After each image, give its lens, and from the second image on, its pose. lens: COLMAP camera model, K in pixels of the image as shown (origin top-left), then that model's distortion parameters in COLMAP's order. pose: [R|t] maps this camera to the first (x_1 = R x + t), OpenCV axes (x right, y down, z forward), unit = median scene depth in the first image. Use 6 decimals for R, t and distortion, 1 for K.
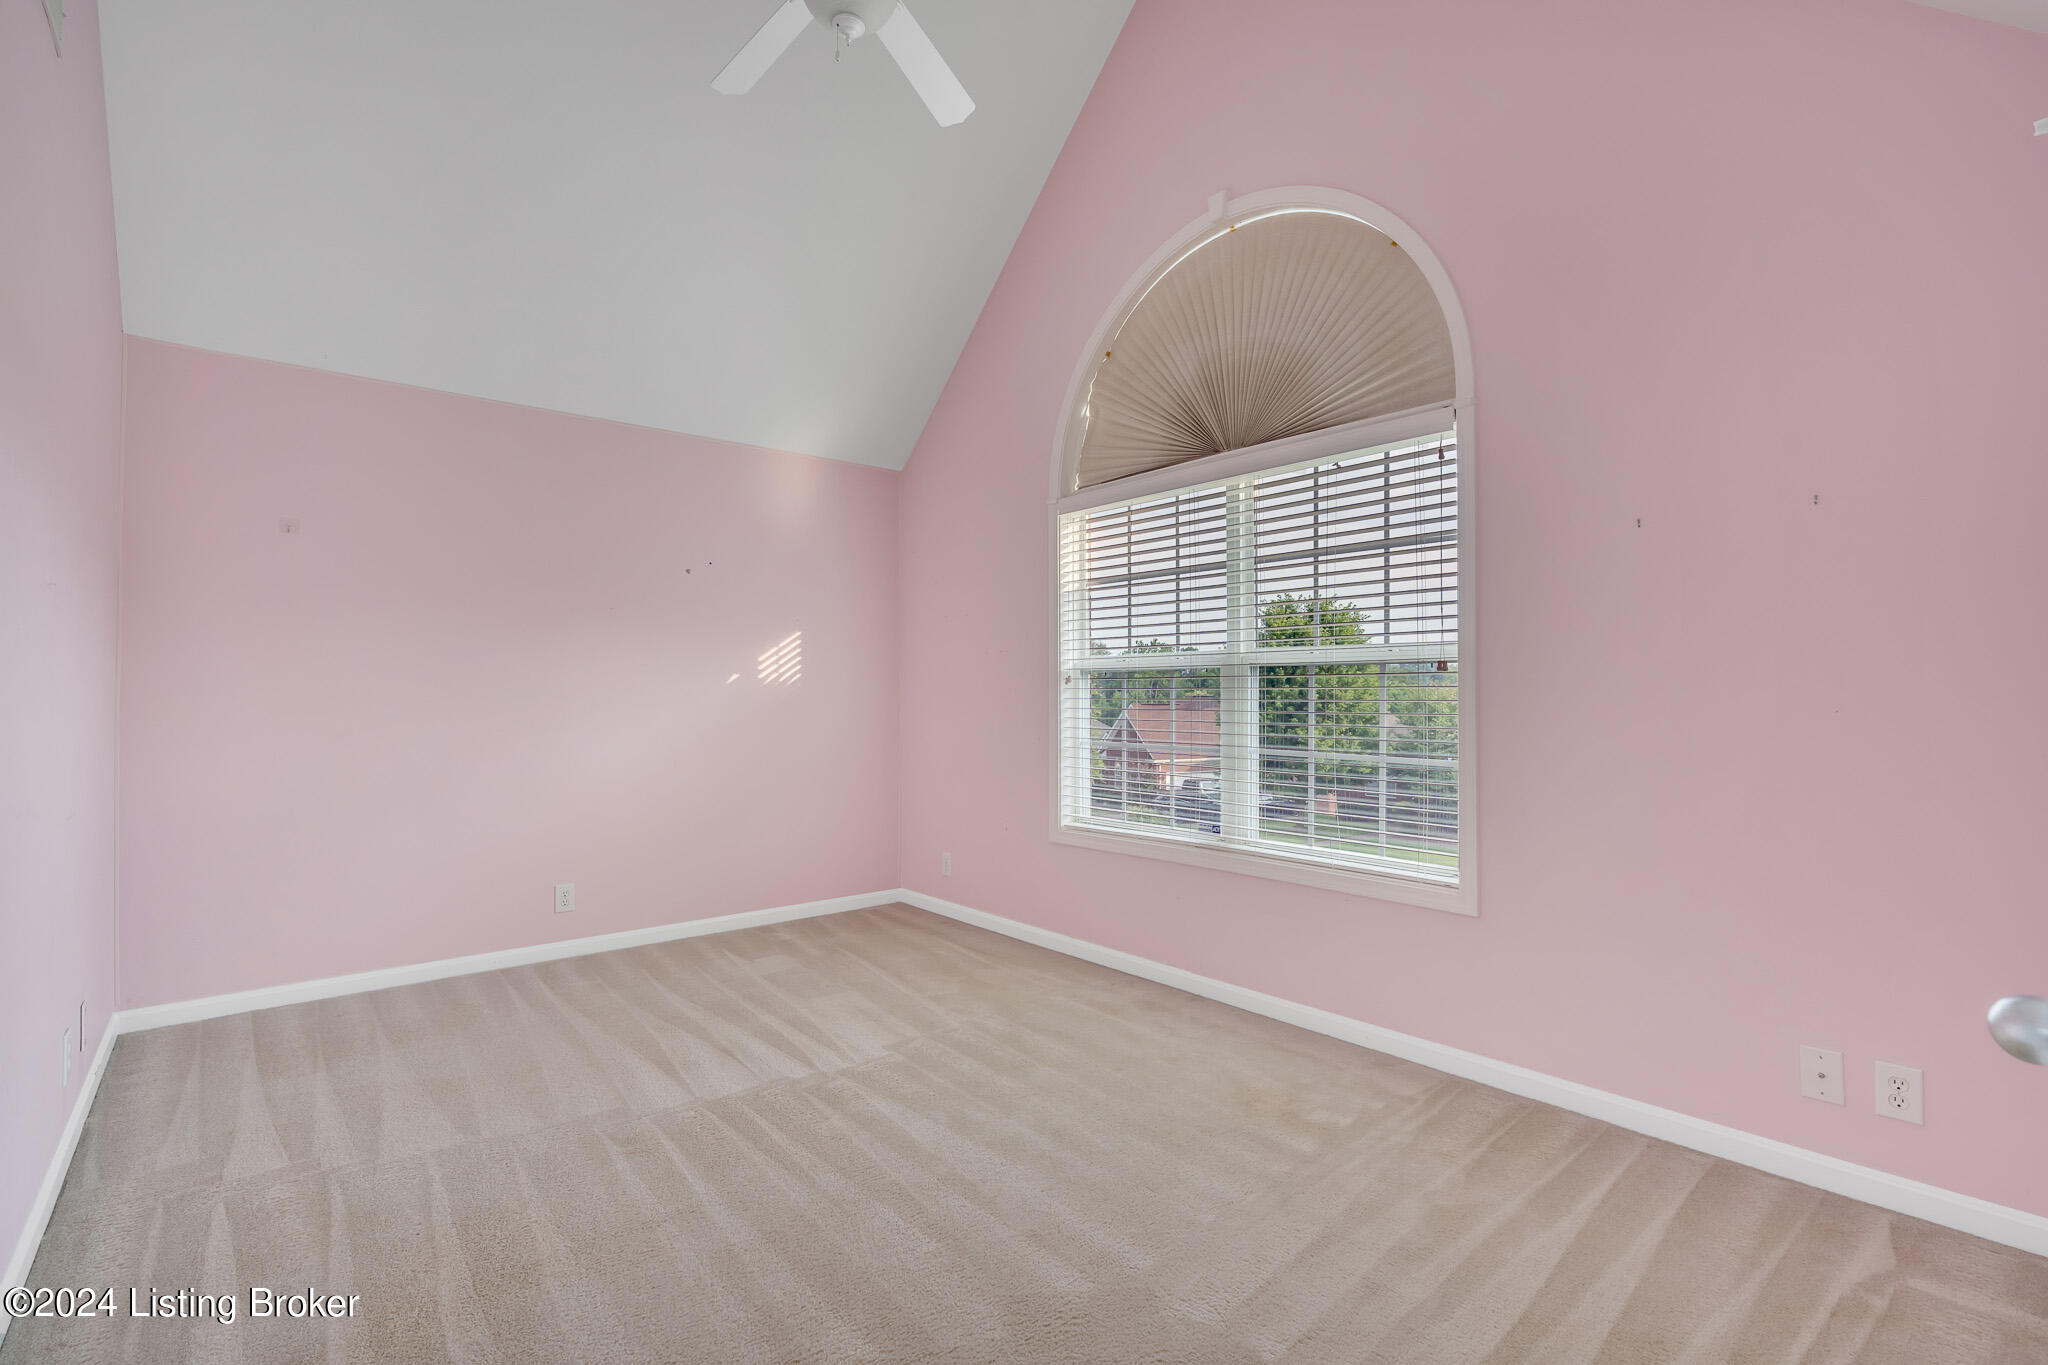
lens RADIAL K [[932.9, 0, 1023.3], [0, 932.9, 687.3], [0, 0, 1]] dist [-0.001057, -0.000538]
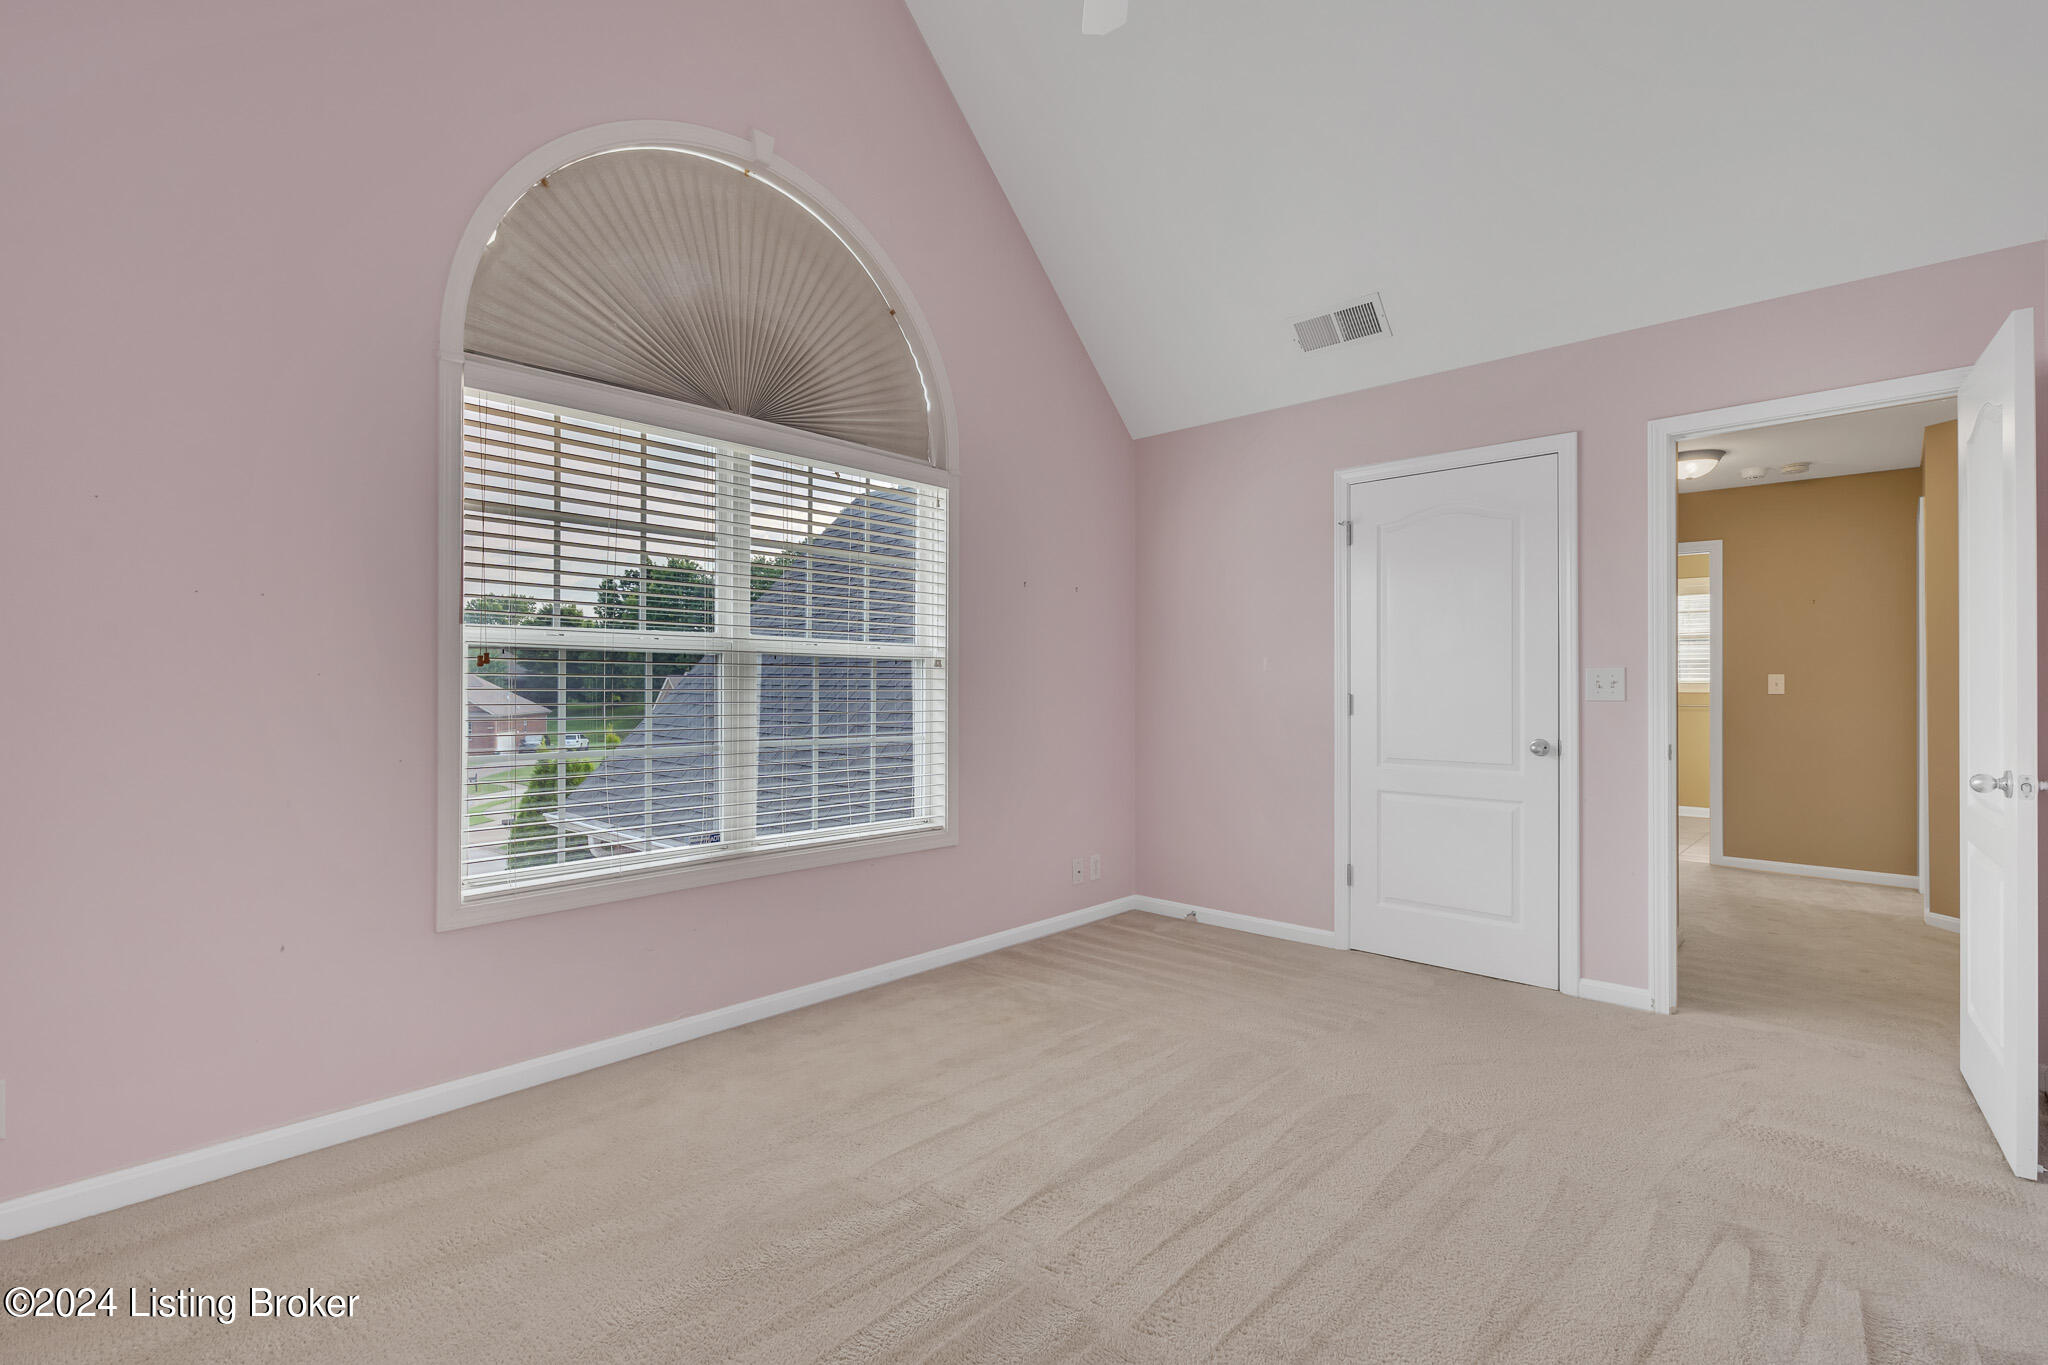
lens RADIAL K [[932.9, 0, 1023.3], [0, 932.9, 682.8], [0, 0, 1]] dist [-0.001057, -0.000538]
pose [[-0.122657, 0.002528, 0.992446, -0.714717], [-0.012297, 0.999916, -0.004067, 0.006817], [-0.992373, -0.012703, -0.122616, 0.842212]]
